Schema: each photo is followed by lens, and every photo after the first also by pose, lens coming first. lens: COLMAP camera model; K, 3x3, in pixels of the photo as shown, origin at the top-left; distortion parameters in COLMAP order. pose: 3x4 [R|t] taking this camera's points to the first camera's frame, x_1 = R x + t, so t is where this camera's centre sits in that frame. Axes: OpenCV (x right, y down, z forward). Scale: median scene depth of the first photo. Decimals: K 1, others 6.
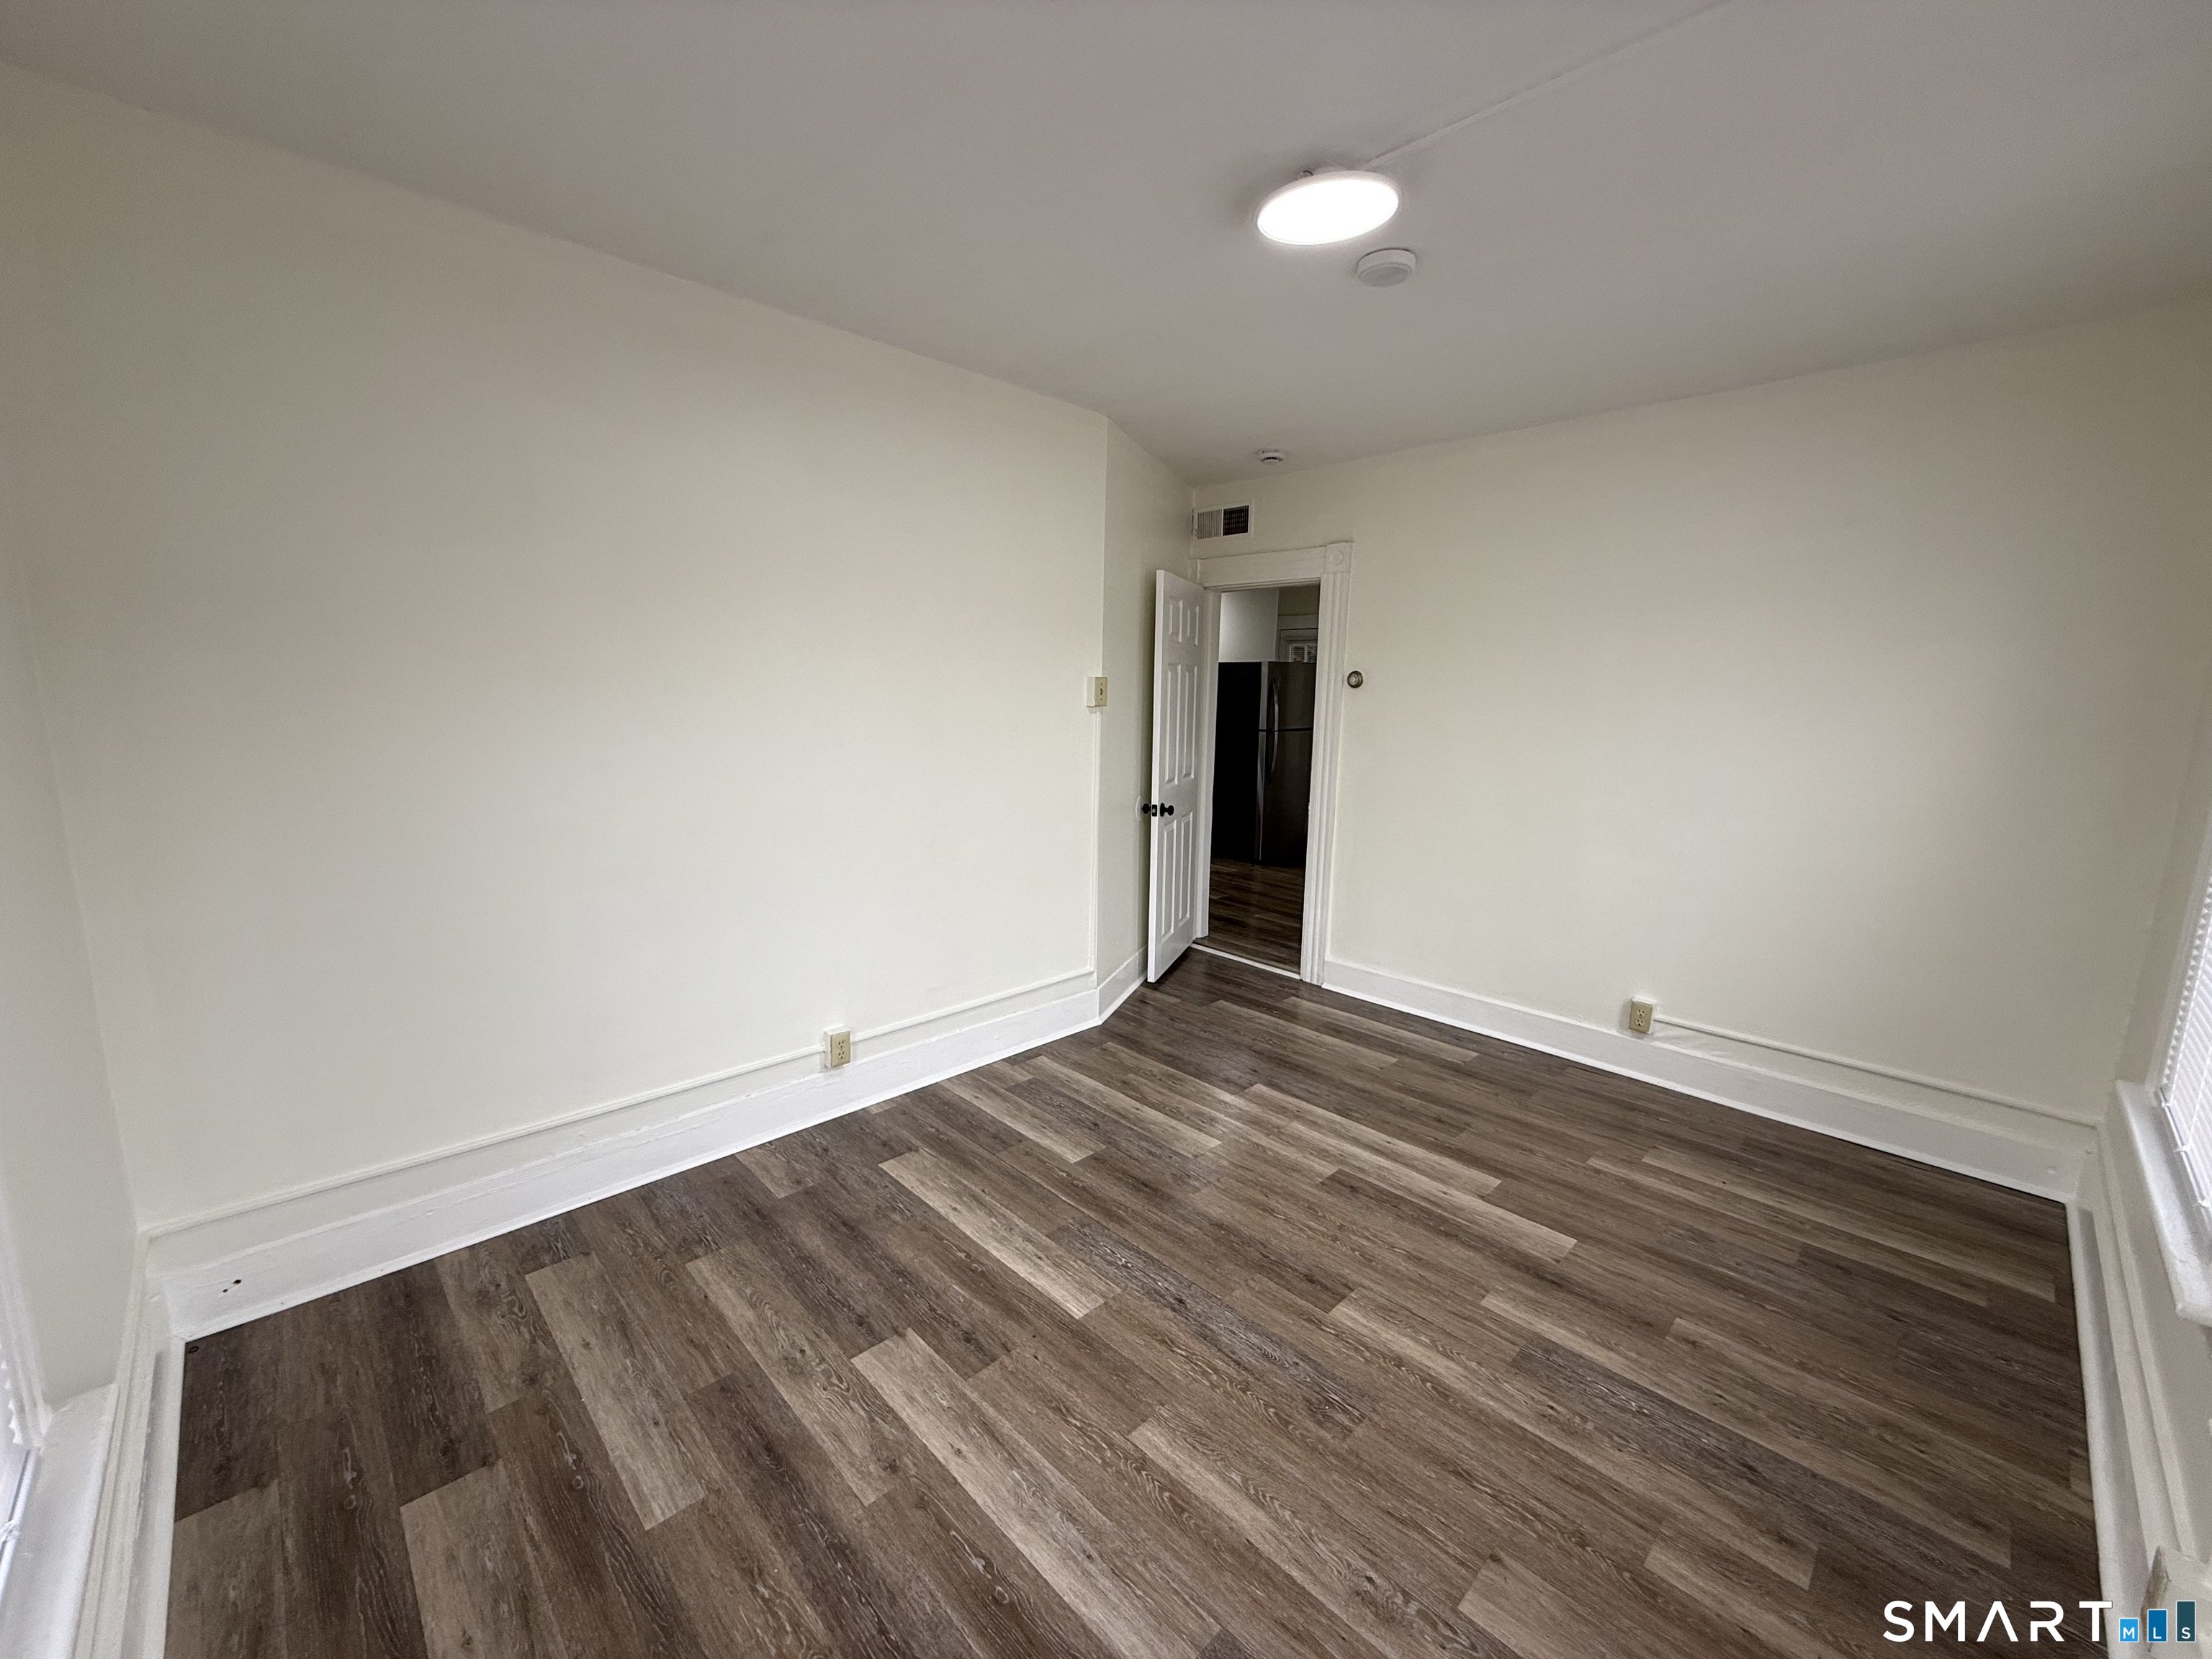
lens RADIAL K [[877.4, 0, 1100.1], [0, 877.4, 836.4], [0, 0, 1]] dist [-0.000747, -0.000020]
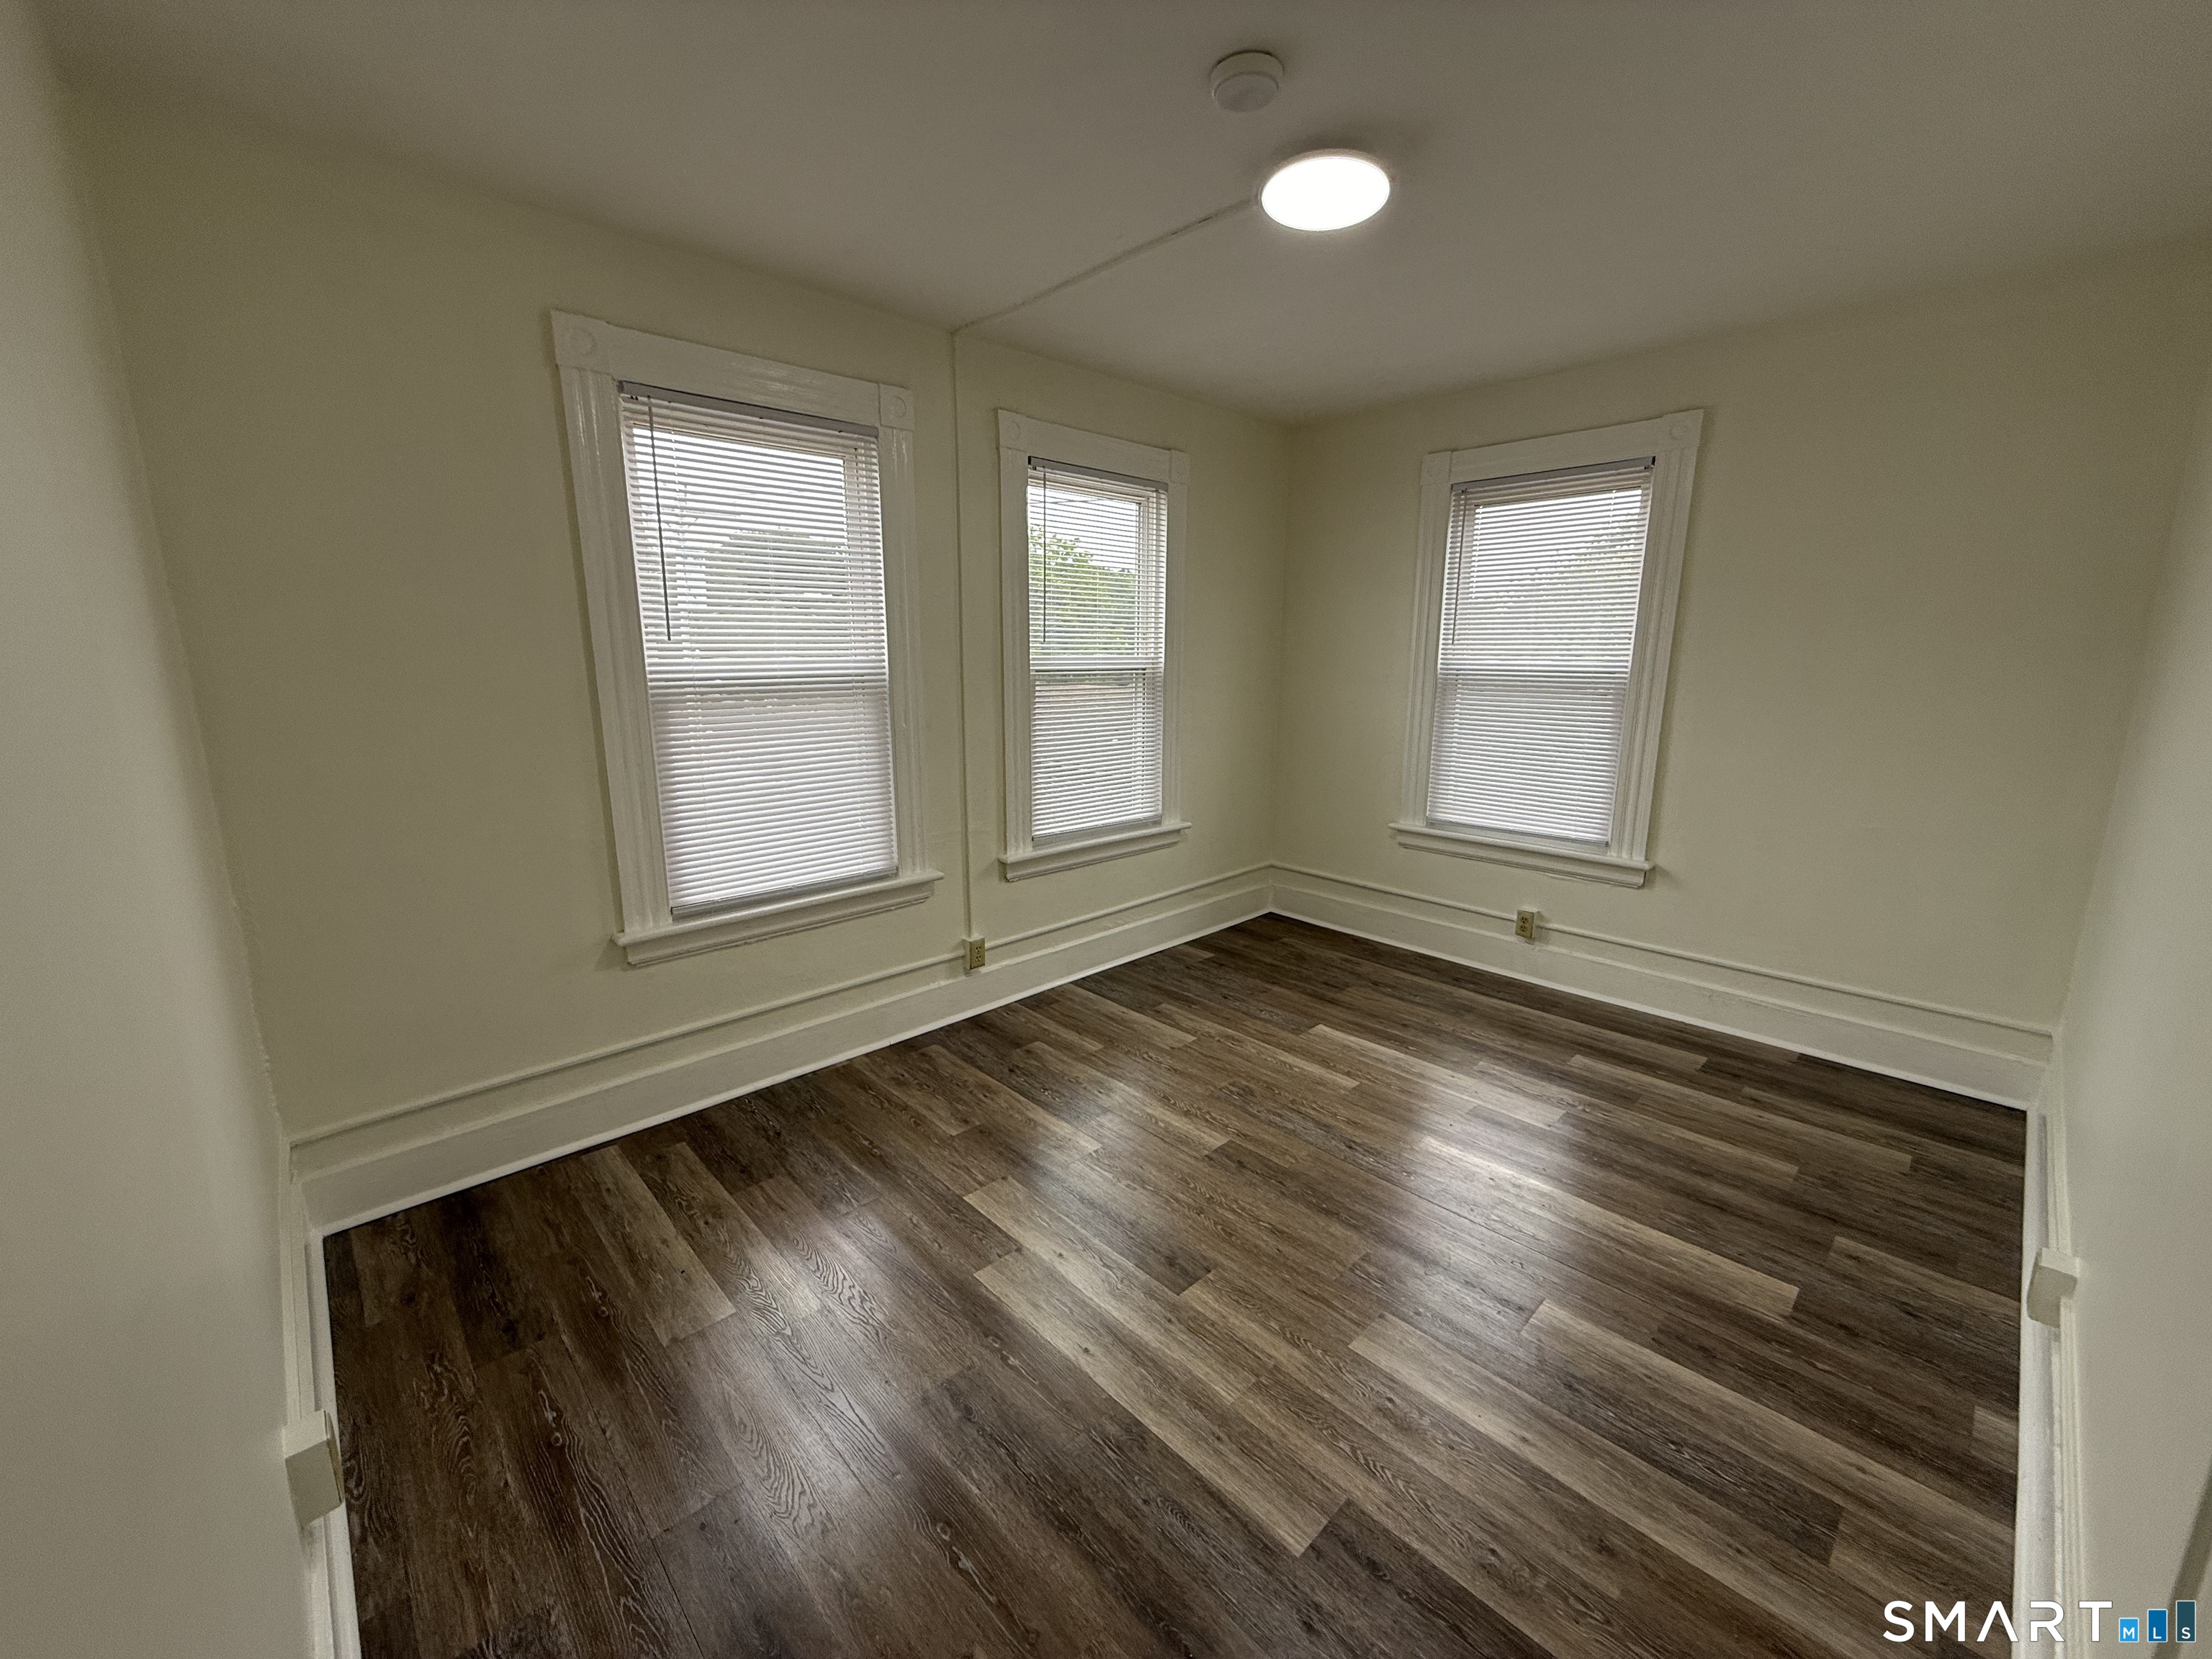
lens RADIAL K [[879.0, 0, 1106.0], [0, 879.0, 829.5], [0, 0, 1]] dist [0.007092, -0.000018]
pose [[-0.999727, -0.023187, 0.002921, 0.360591], [-0.020535, 0.931235, 0.363841, -0.264454], [-0.011156, 0.363681, -0.931457, 1.632250]]
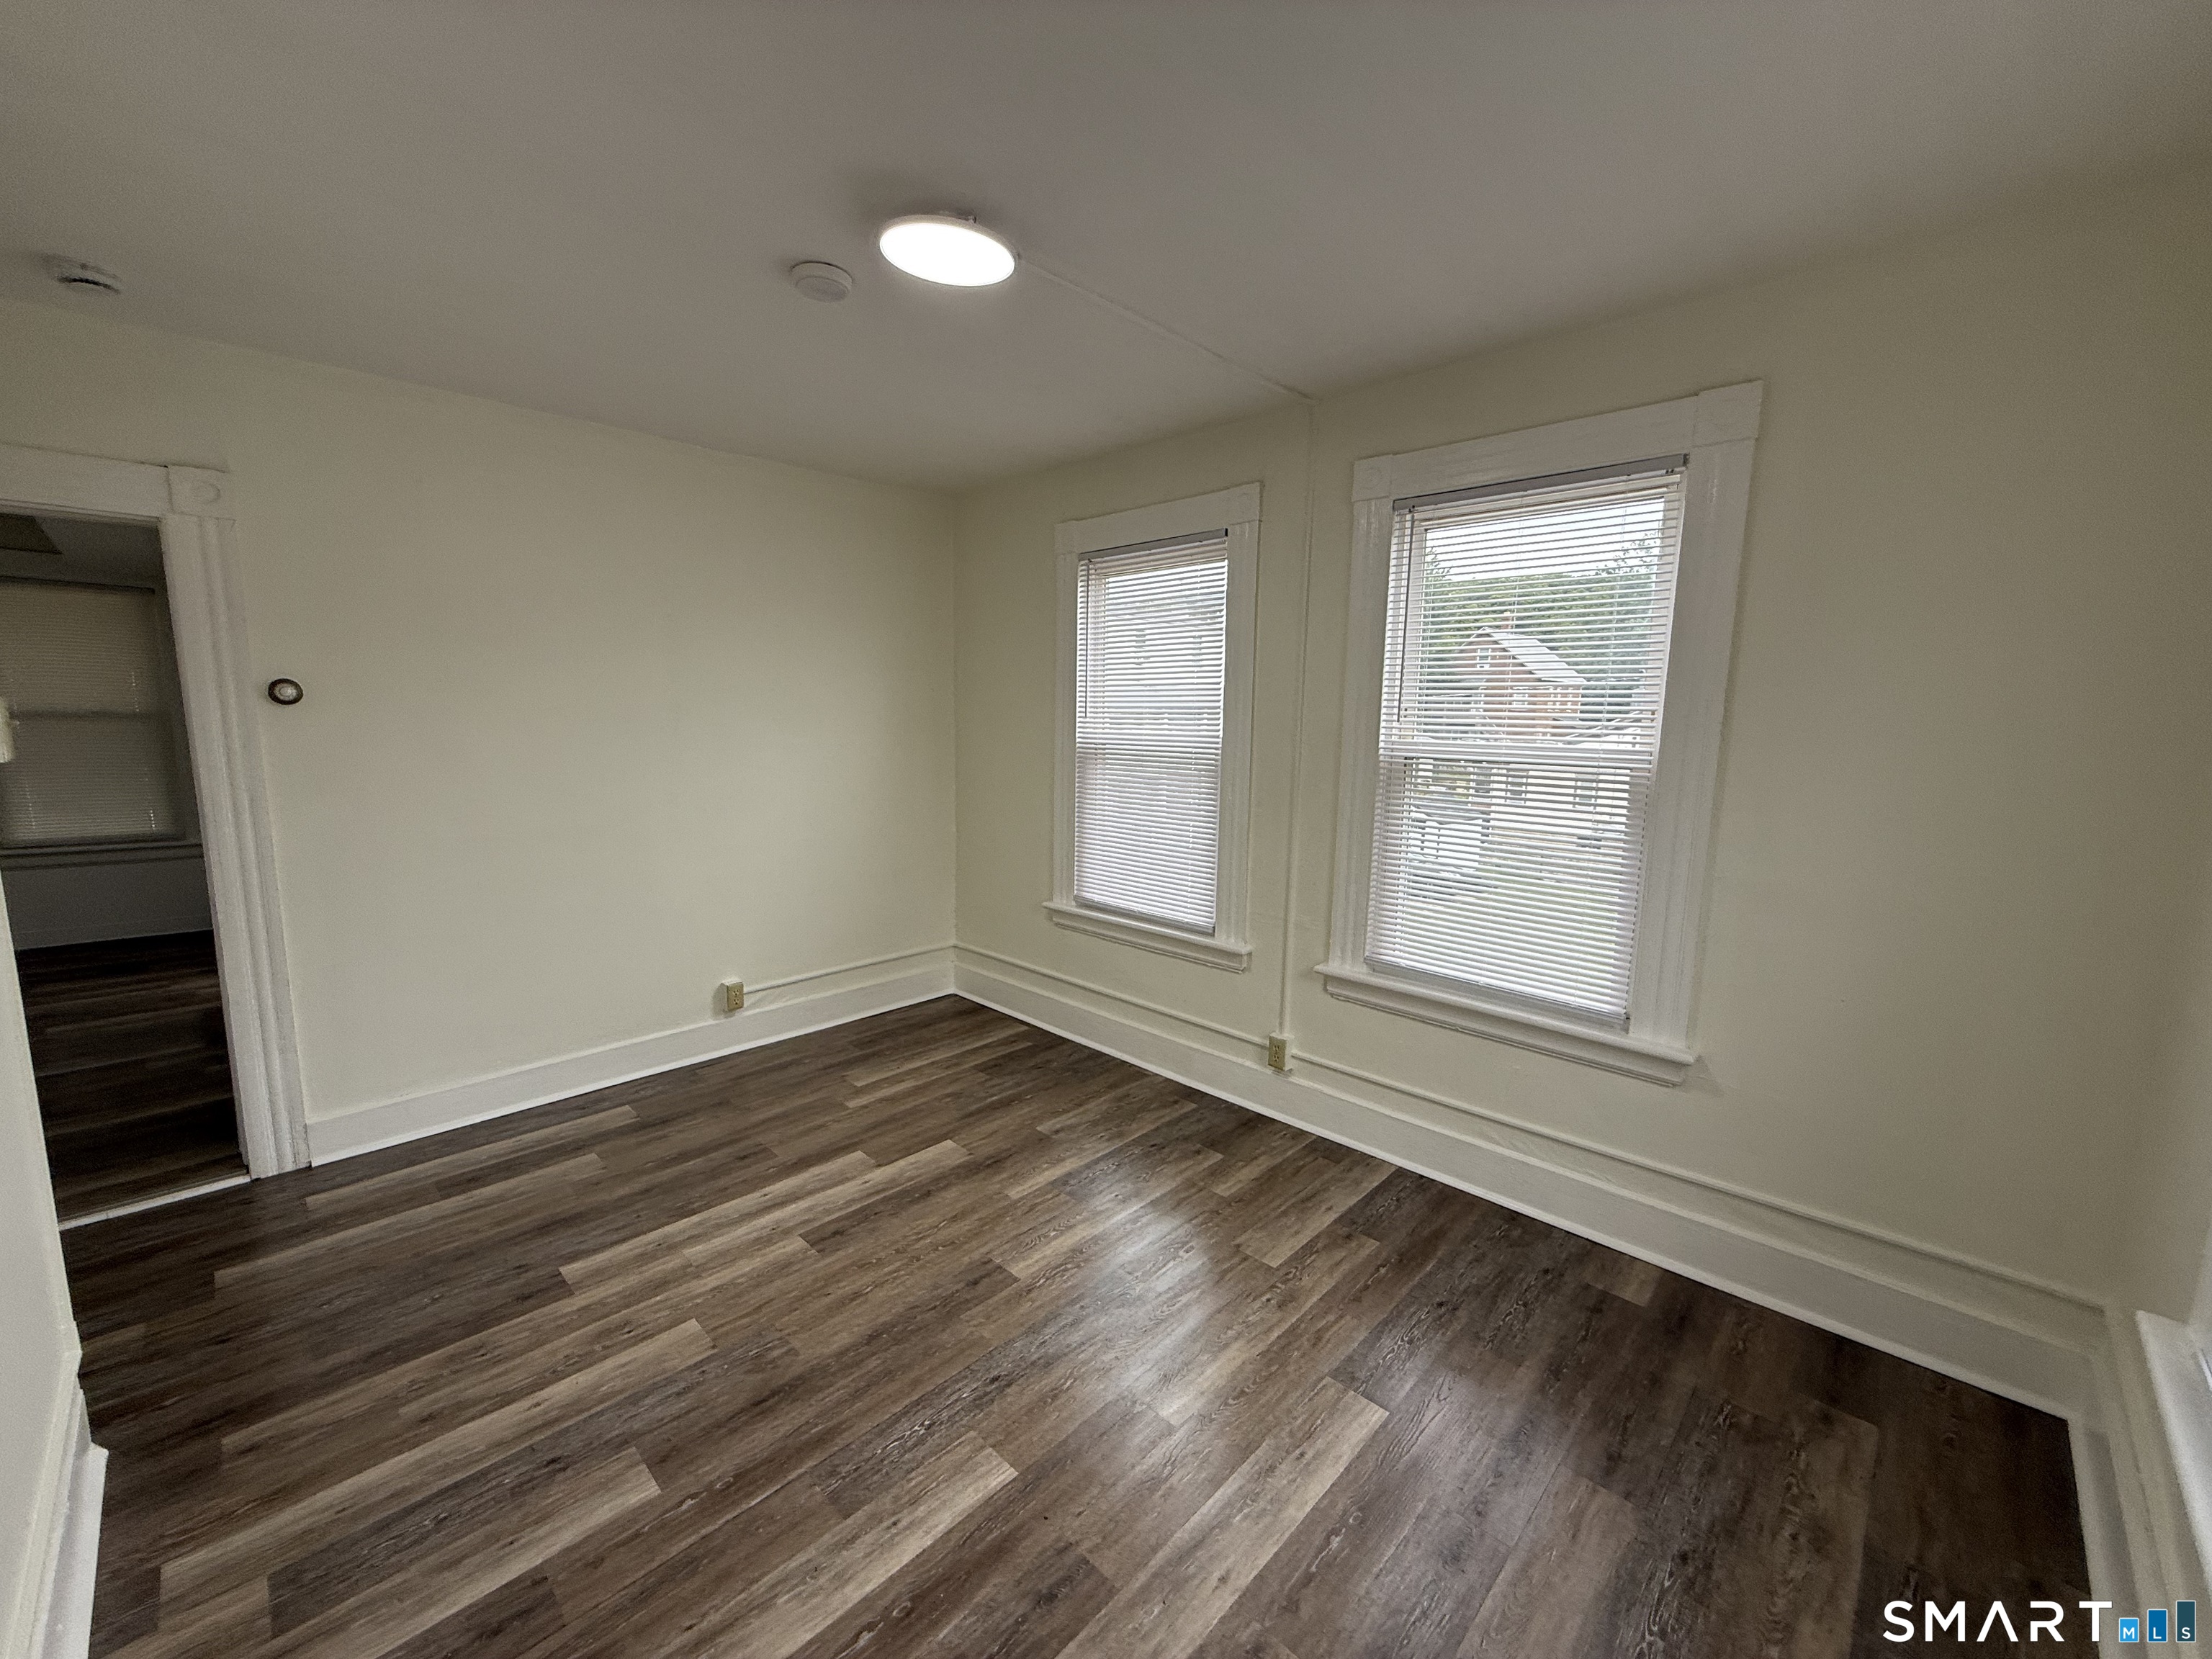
lens RADIAL K [[877.4, 0, 1100.1], [0, 877.4, 836.4], [0, 0, 1]] dist [-0.000747, -0.000020]
pose [[-0.026237, -0.162800, 0.986310, -0.604492], [0.153559, 0.974283, 0.164899, -0.137565], [-0.987791, 0.155783, -0.000563, 0.659136]]
